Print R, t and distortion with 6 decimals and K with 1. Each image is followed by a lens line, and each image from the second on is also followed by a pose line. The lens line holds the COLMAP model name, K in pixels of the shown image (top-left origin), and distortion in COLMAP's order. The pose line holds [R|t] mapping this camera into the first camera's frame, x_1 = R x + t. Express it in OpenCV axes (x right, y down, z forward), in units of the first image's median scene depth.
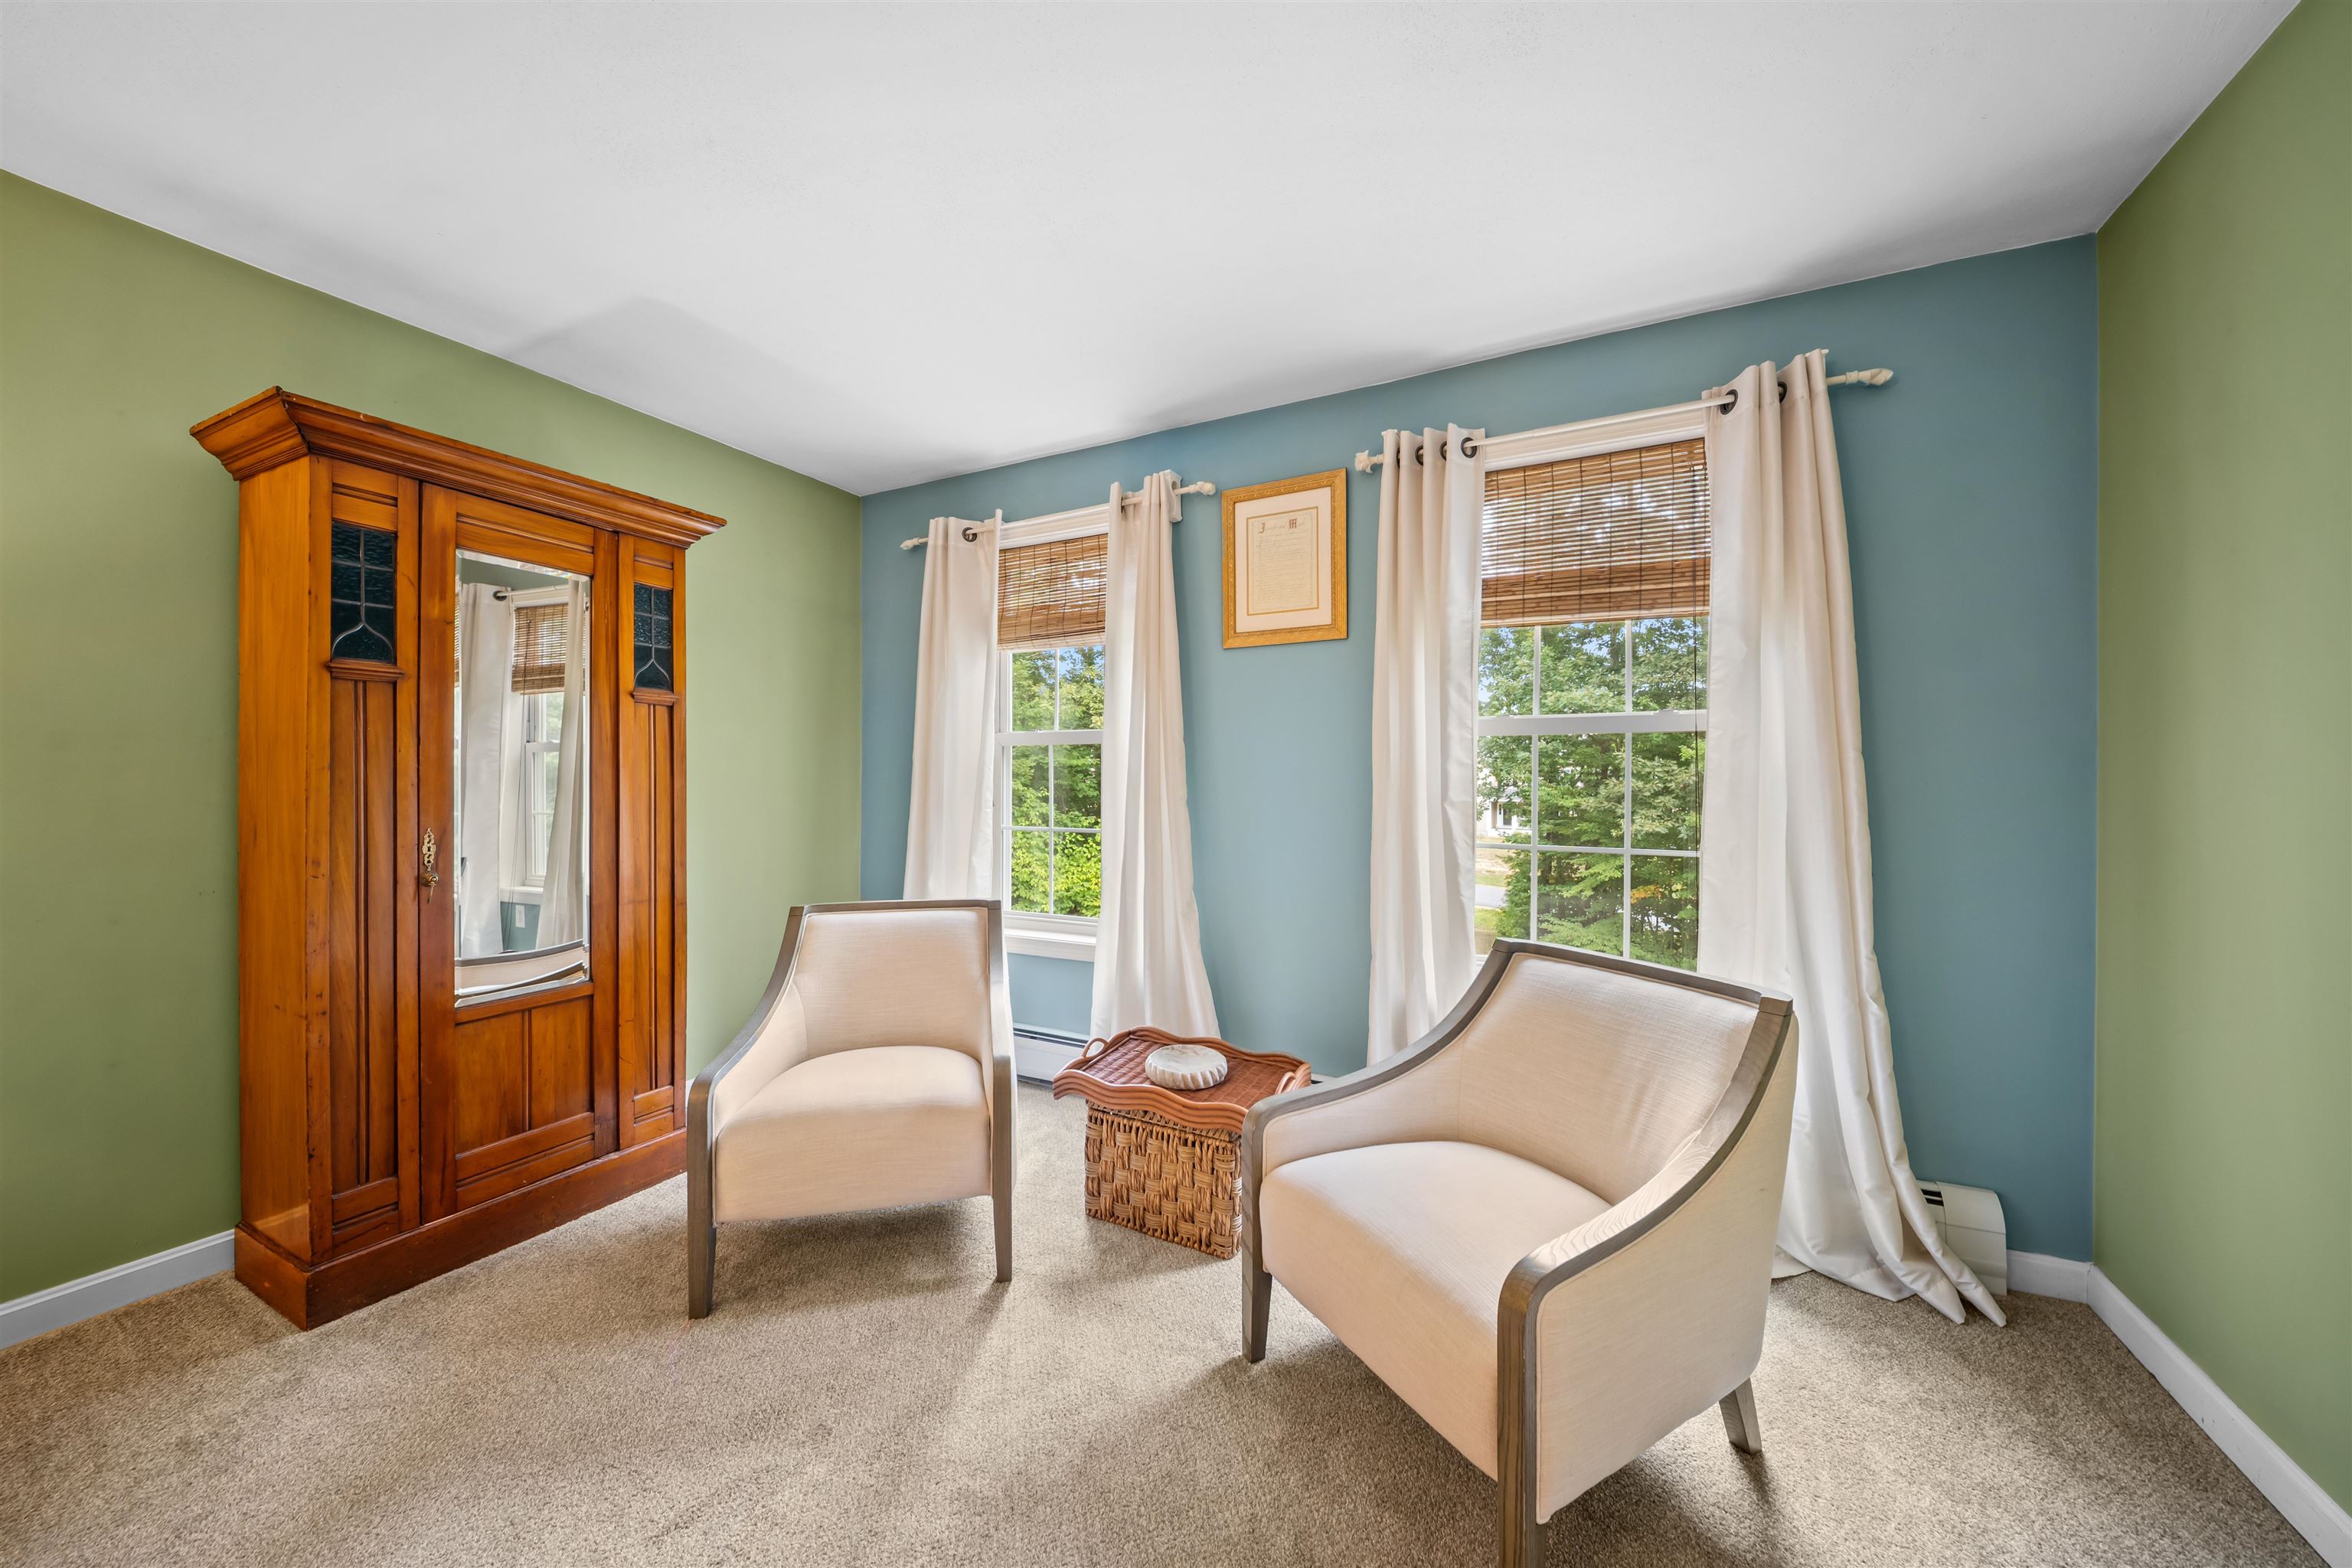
lens RADIAL K [[858.8, 0, 1178.9], [0, 858.8, 786.4], [0, 0, 1]] dist [0.000564, -0.000010]
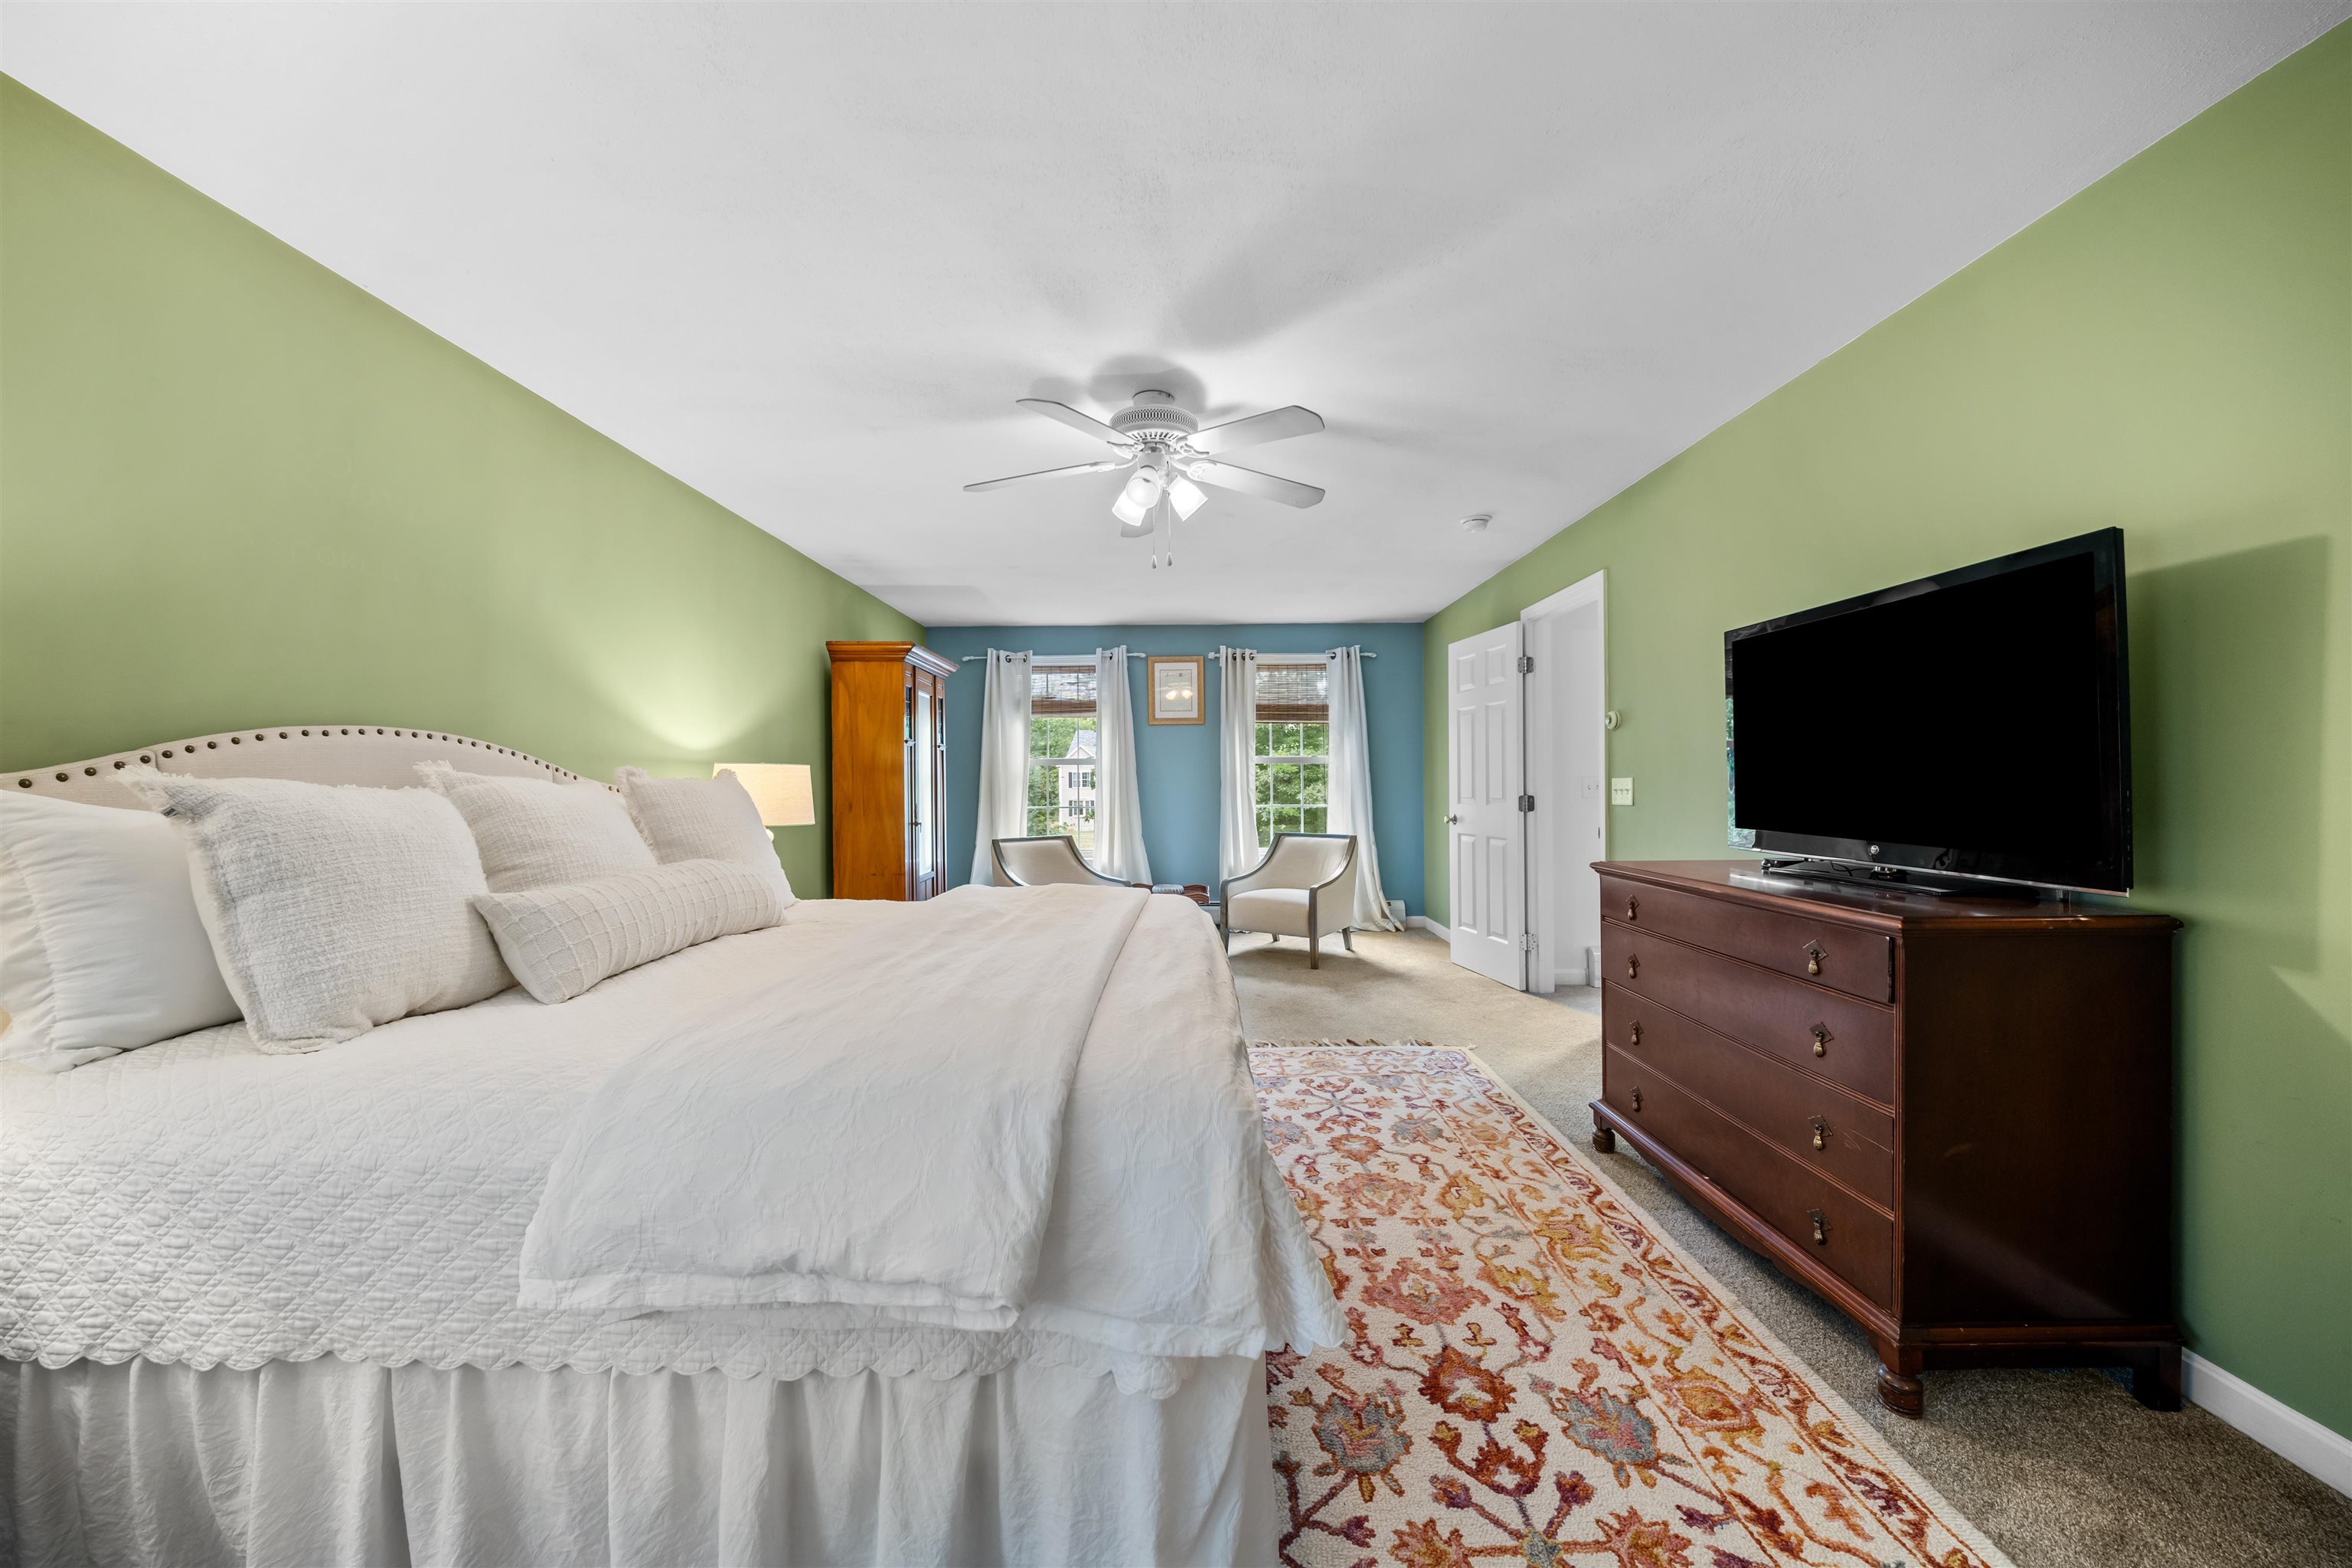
lens RADIAL K [[858.8, 0, 1175.3], [0, 858.8, 782.7], [0, 0, 1]] dist [0.000564, -0.000010]
pose [[0.901103, -0.009274, 0.433505, -1.120057], [0.011824, 0.999925, -0.003185, 0.007058], [-0.433443, 0.007996, 0.901145, -1.409284]]
